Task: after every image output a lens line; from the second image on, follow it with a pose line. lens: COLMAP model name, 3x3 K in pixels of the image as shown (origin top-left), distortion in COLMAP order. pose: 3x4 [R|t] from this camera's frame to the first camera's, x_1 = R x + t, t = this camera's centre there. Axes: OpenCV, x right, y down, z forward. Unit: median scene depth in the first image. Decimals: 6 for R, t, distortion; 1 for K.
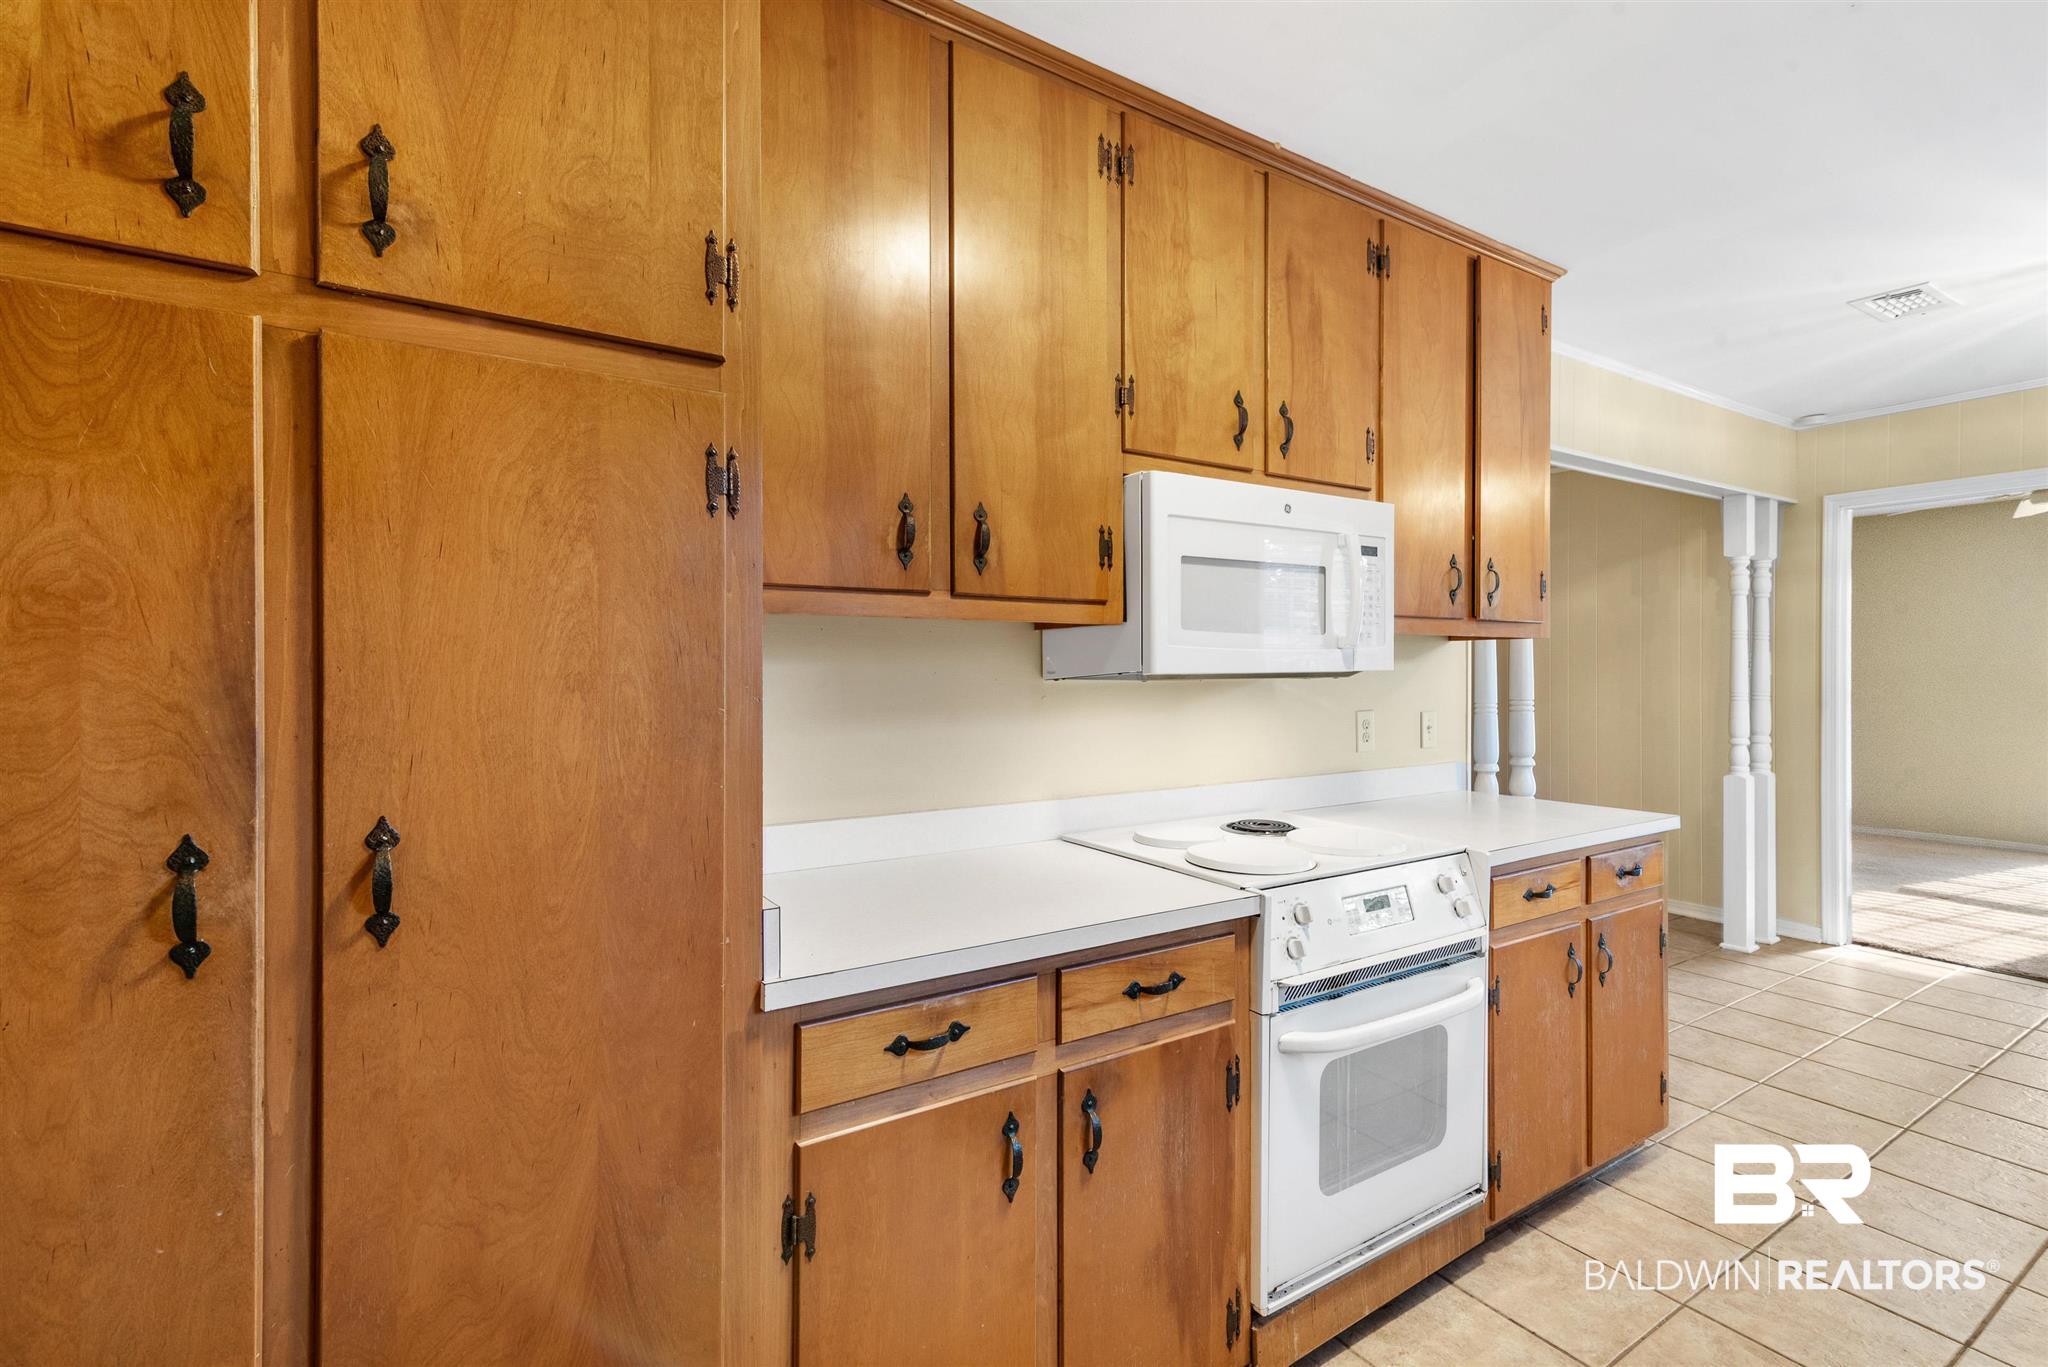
lens RADIAL K [[948.6, 0, 1033.4], [0, 948.6, 677.9], [0, 0, 1]] dist [0.013838, -0.001191]
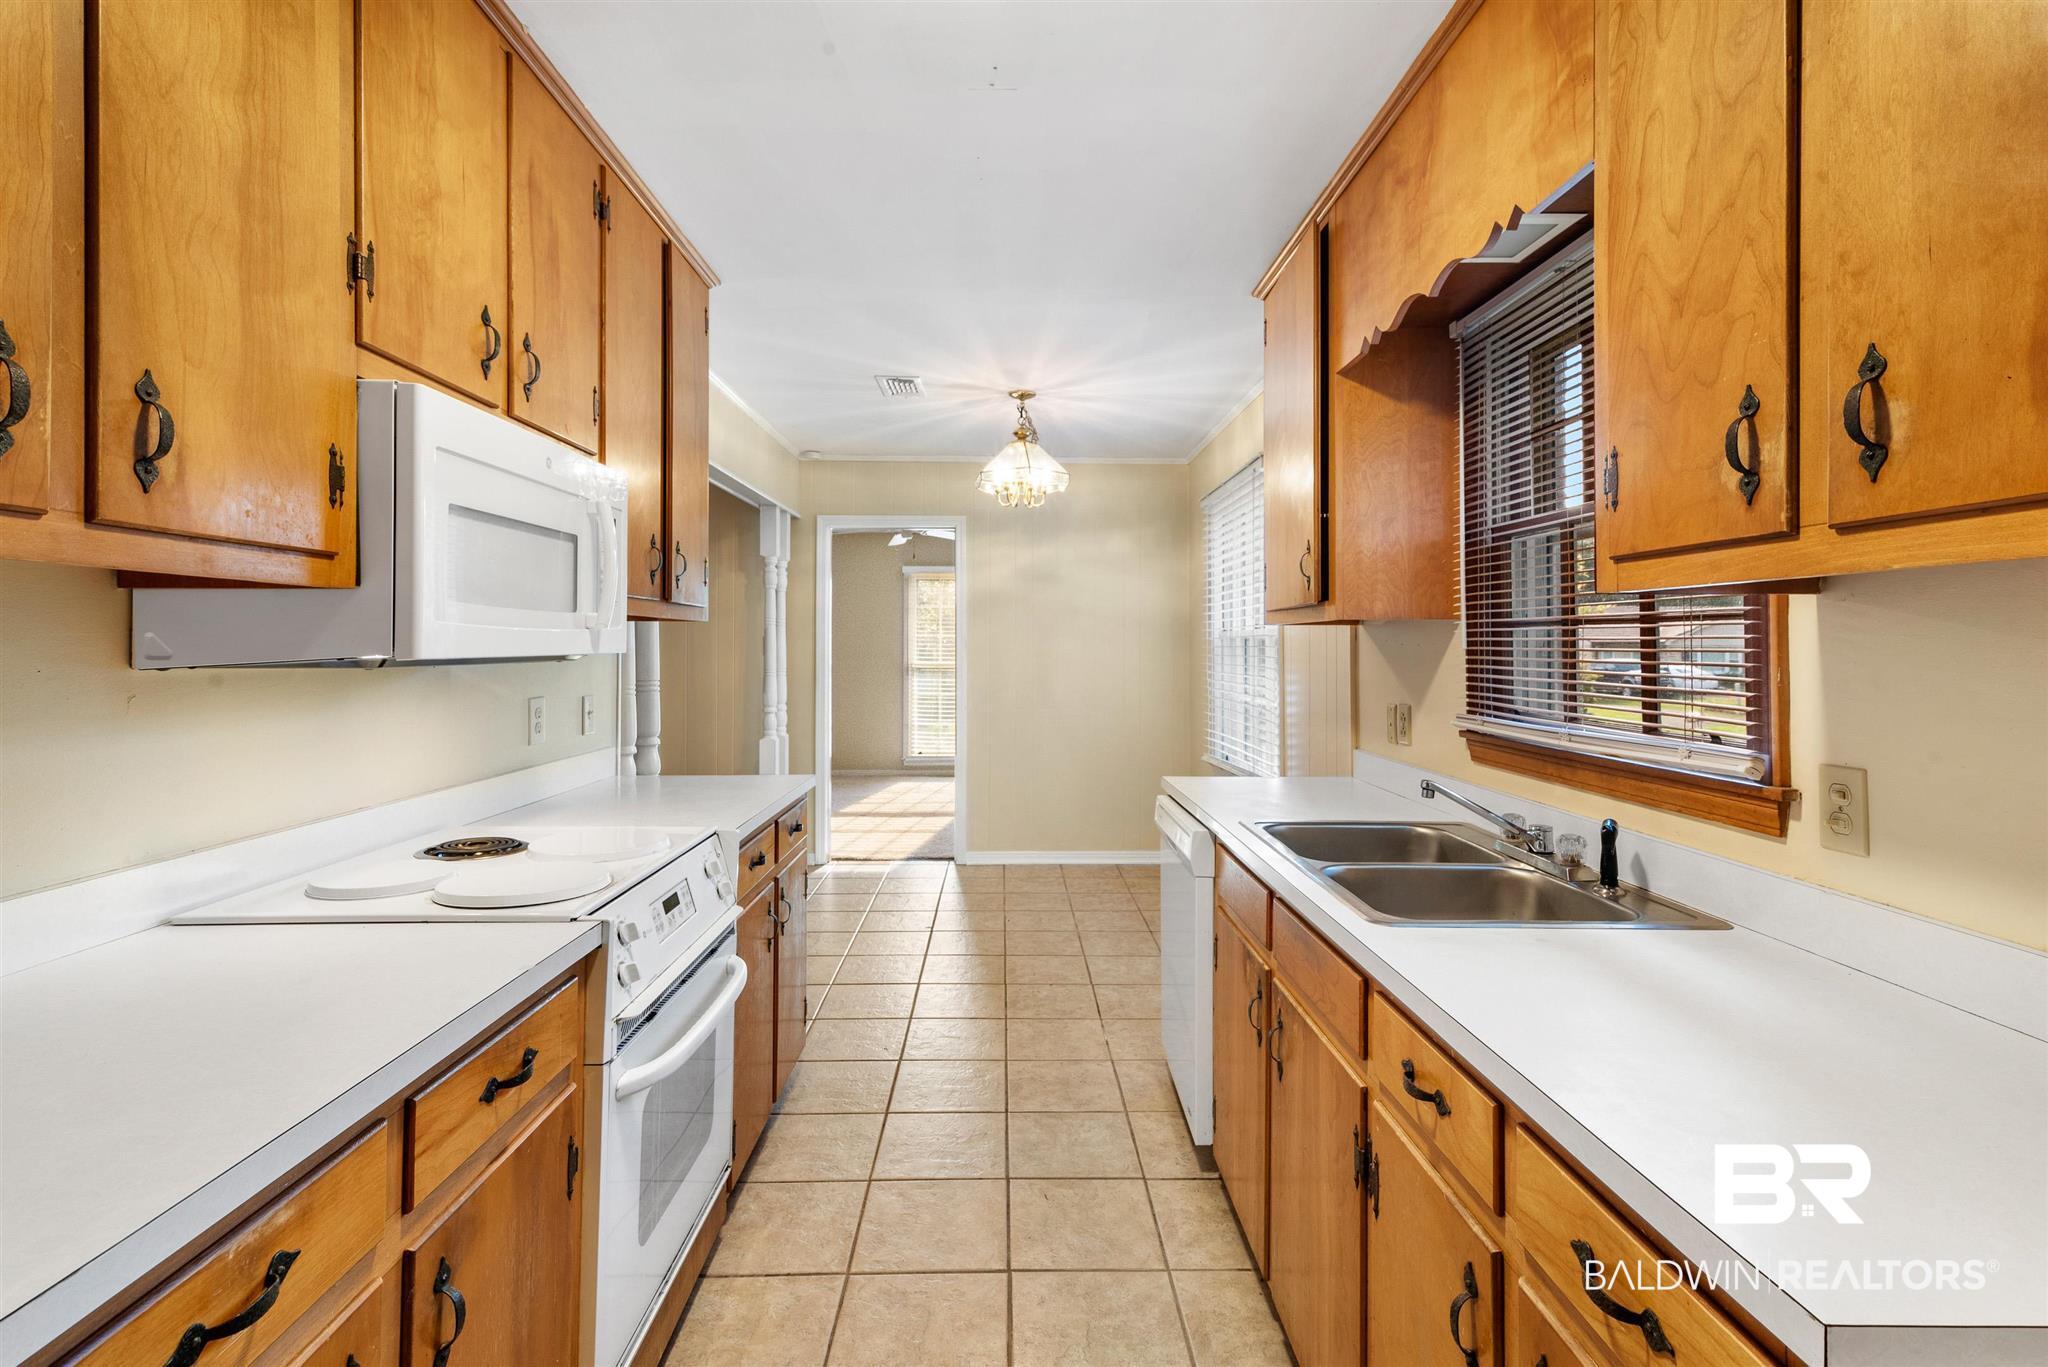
lens RADIAL K [[948.6, 0, 1062.0], [0, 948.6, 635.2], [0, 0, 1]] dist [0.013838, -0.001191]
pose [[0.495648, 0.015532, 0.868385, -0.259653], [0.002669, 0.999808, -0.019406, -0.007076], [-0.868519, 0.011936, 0.495511, 0.195413]]
